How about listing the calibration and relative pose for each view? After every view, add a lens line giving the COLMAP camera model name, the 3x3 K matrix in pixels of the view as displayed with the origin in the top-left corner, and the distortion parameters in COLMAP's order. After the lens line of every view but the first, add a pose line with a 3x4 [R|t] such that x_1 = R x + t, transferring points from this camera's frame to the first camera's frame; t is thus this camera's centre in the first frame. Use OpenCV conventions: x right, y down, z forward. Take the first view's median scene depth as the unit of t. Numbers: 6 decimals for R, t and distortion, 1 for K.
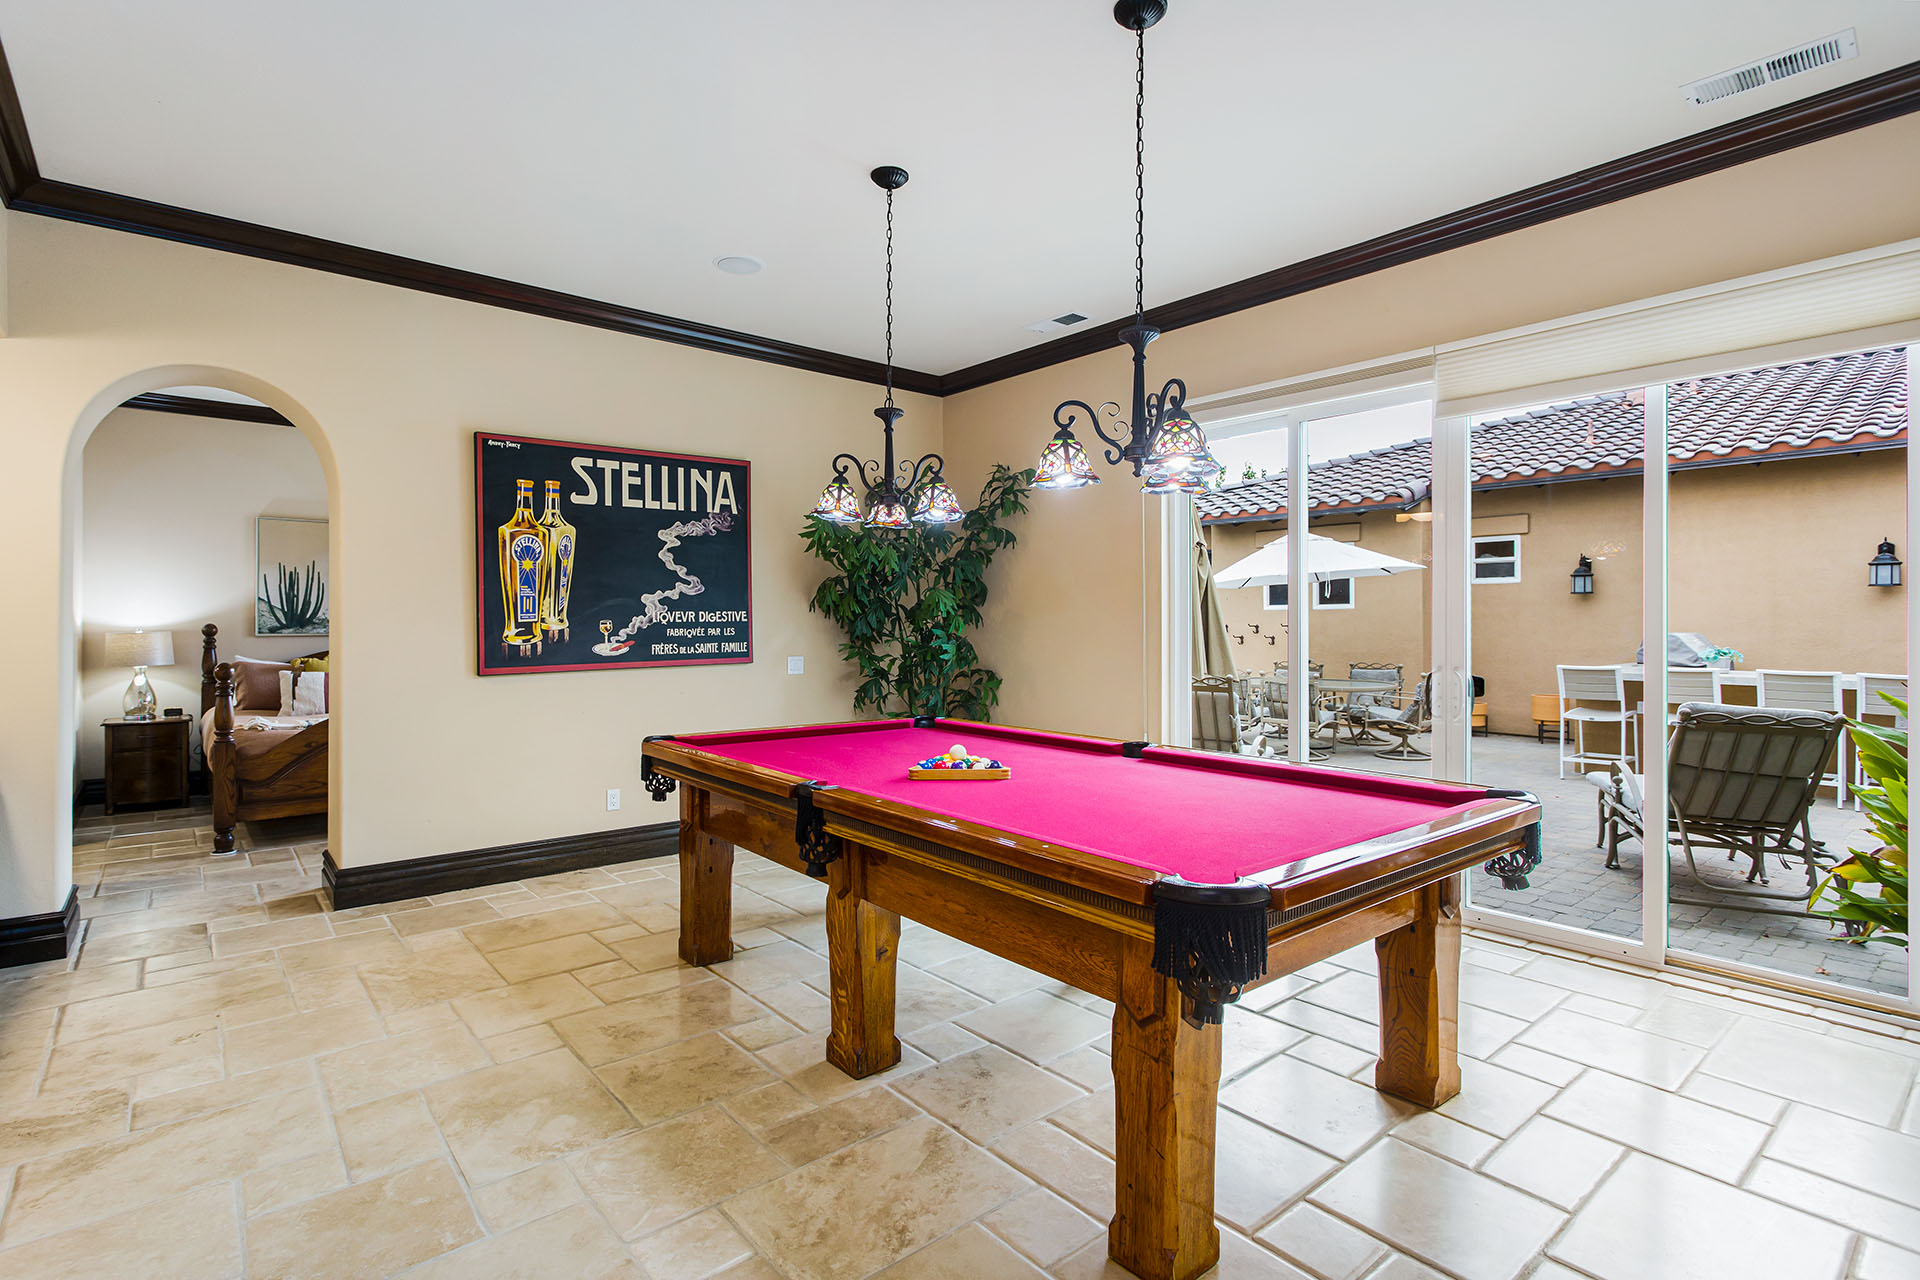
lens RADIAL K [[929.9, 0, 955.2], [0, 929.9, 622.6], [0, 0, 1]] dist [0.003910, 0.000267]
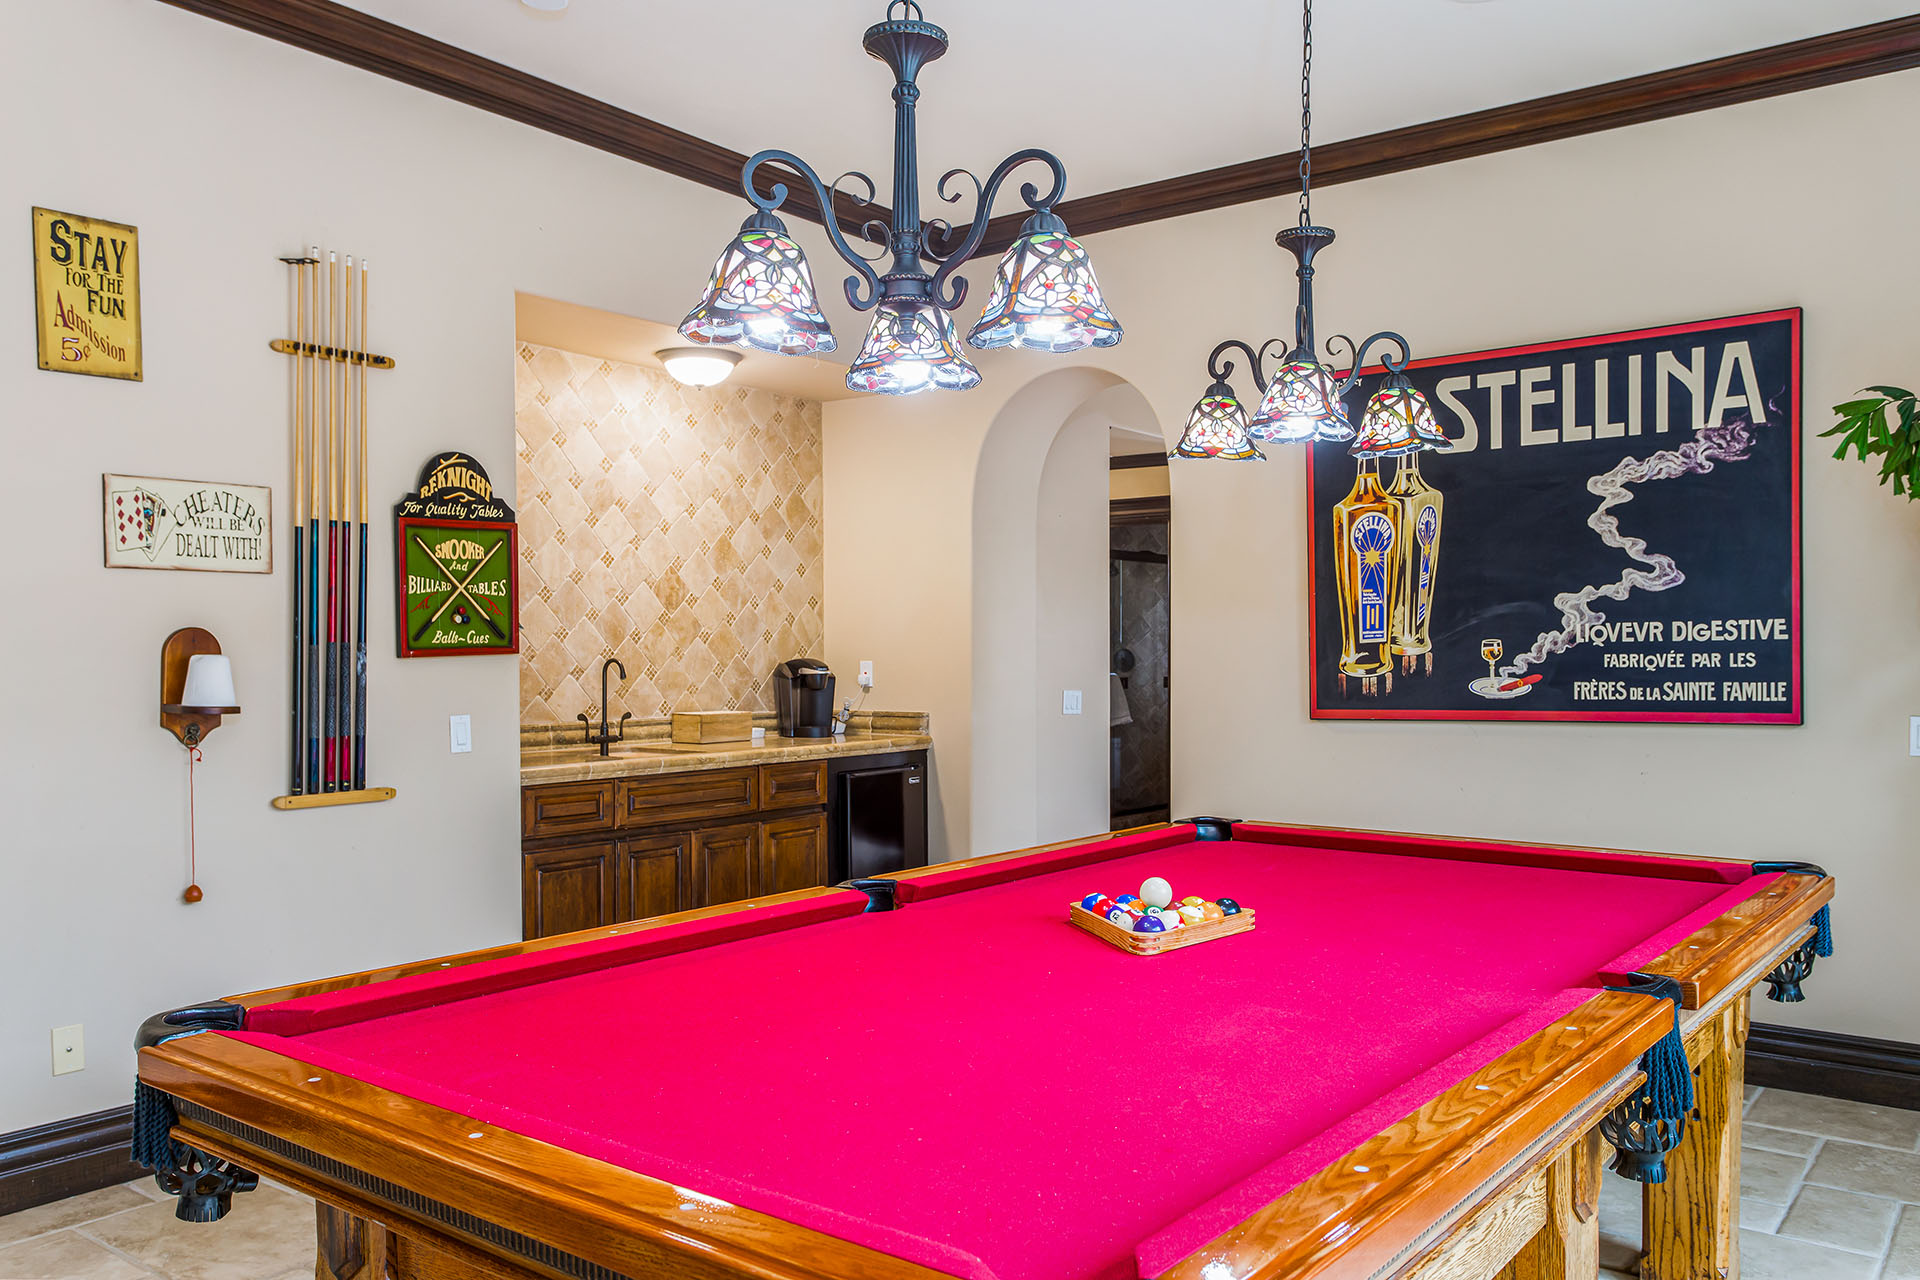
lens RADIAL K [[1539.0, 0, 956.8], [0, 1539.0, 650.9], [0, 0, 1]] dist [0.038329, -0.000842]
pose [[0.219355, 0.000154, -0.975645, 0.509595], [0.003131, 0.999995, 0.000862, 0.002829], [0.975640, -0.003244, 0.219354, 0.428382]]
